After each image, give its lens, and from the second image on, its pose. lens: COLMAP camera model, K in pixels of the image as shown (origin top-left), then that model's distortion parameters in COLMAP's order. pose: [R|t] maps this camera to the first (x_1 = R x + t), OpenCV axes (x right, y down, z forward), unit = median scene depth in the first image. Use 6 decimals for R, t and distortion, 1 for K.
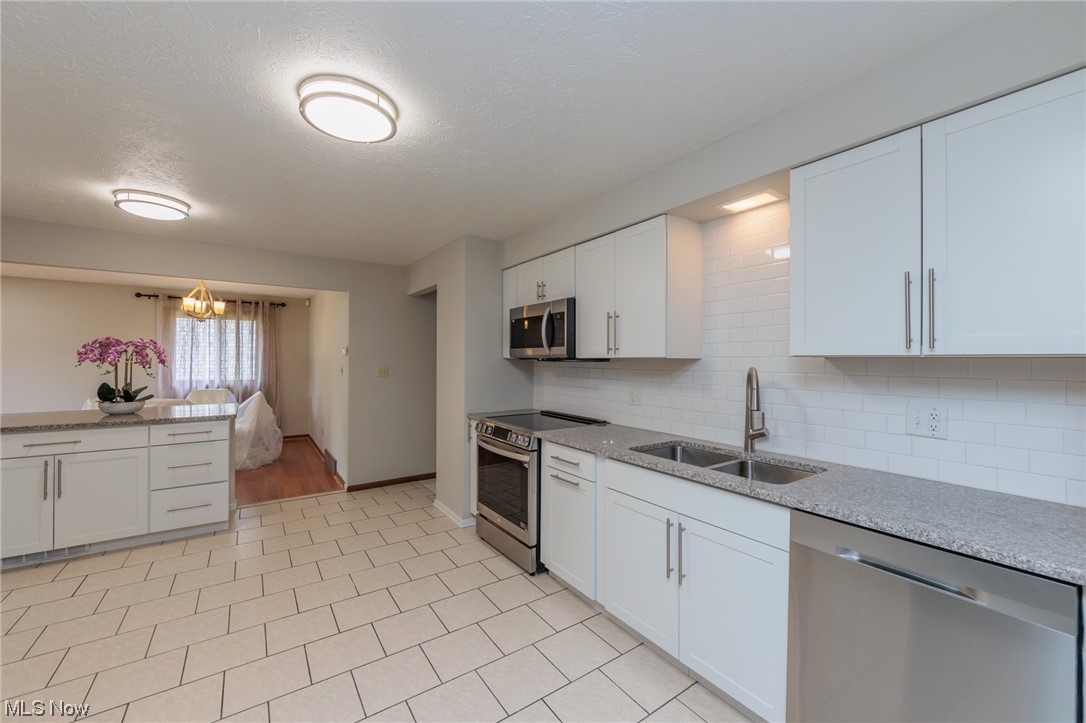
lens RADIAL K [[426.1, 0, 544.7], [0, 426.1, 360.3], [0, 0, 1]] dist [-0.001875, -0.000408]
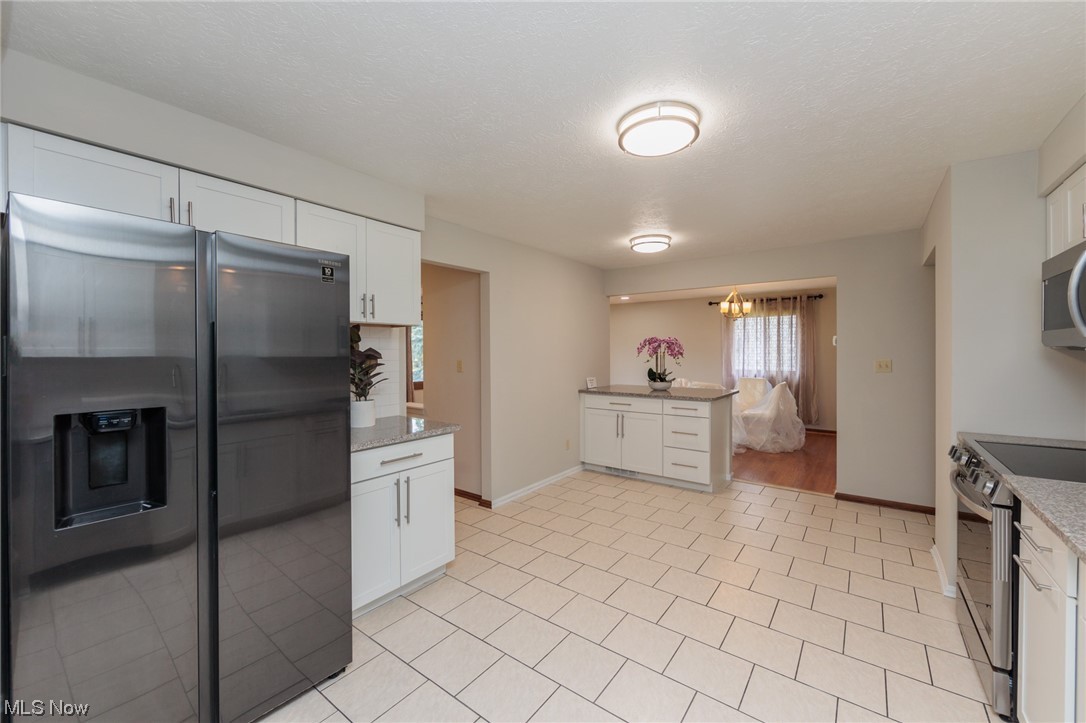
lens RADIAL K [[426.1, 0, 545.3], [0, 426.1, 356.0], [0, 0, 1]] dist [-0.001875, -0.000408]
pose [[0.312664, 0.004535, -0.949853, 0.166597], [0.002640, 0.999981, 0.005644, 0.000551], [0.949860, -0.004272, 0.312646, 0.113065]]
